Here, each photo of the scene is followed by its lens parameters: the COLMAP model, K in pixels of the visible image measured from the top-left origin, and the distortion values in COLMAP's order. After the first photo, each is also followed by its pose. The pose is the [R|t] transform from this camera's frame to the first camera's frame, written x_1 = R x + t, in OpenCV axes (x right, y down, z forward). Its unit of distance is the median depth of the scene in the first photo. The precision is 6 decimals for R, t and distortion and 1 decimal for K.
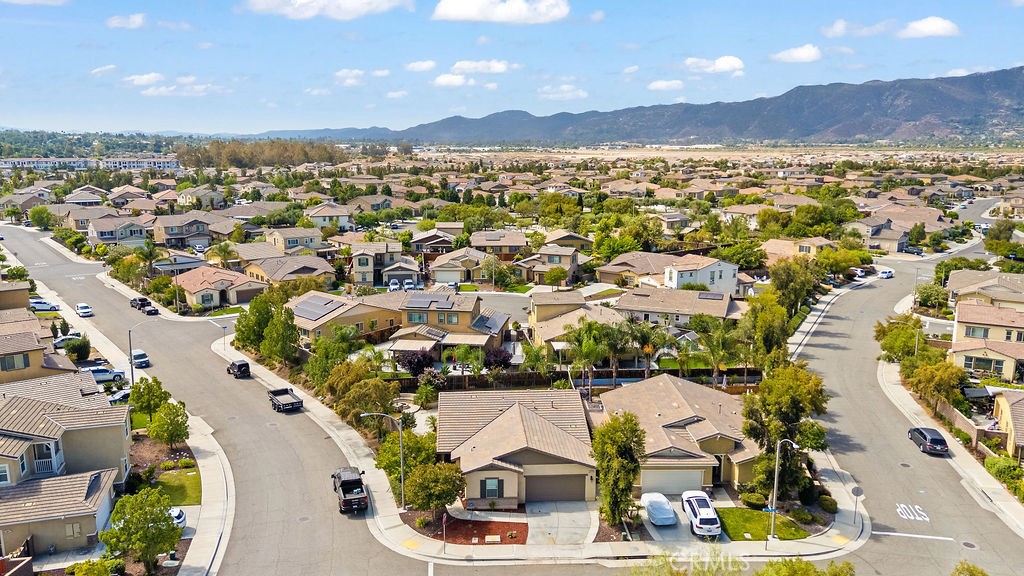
lens RADIAL K [[775.0, 0, 510.1], [0, 775.0, 285.9], [0, 0, 1]] dist [0.041195, -0.012488]
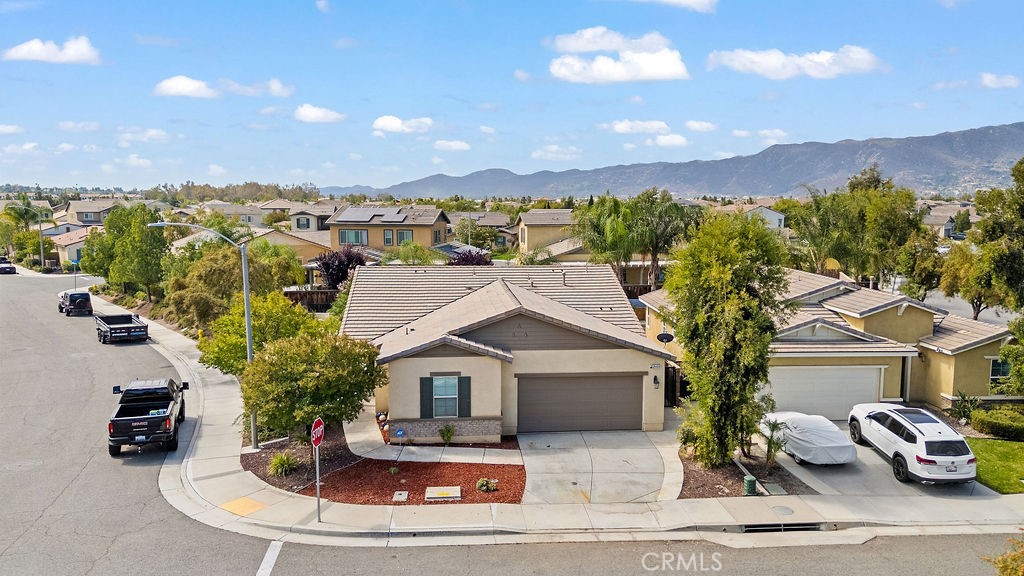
lens RADIAL K [[775.0, 0, 512.8], [0, 775.0, 290.8], [0, 0, 1]] dist [0.041195, -0.012488]
pose [[0.999643, -0.002203, 0.026617, 0.004672], [0.004003, 0.997694, -0.067753, 0.233162], [-0.026406, 0.067835, 0.997347, 0.544057]]
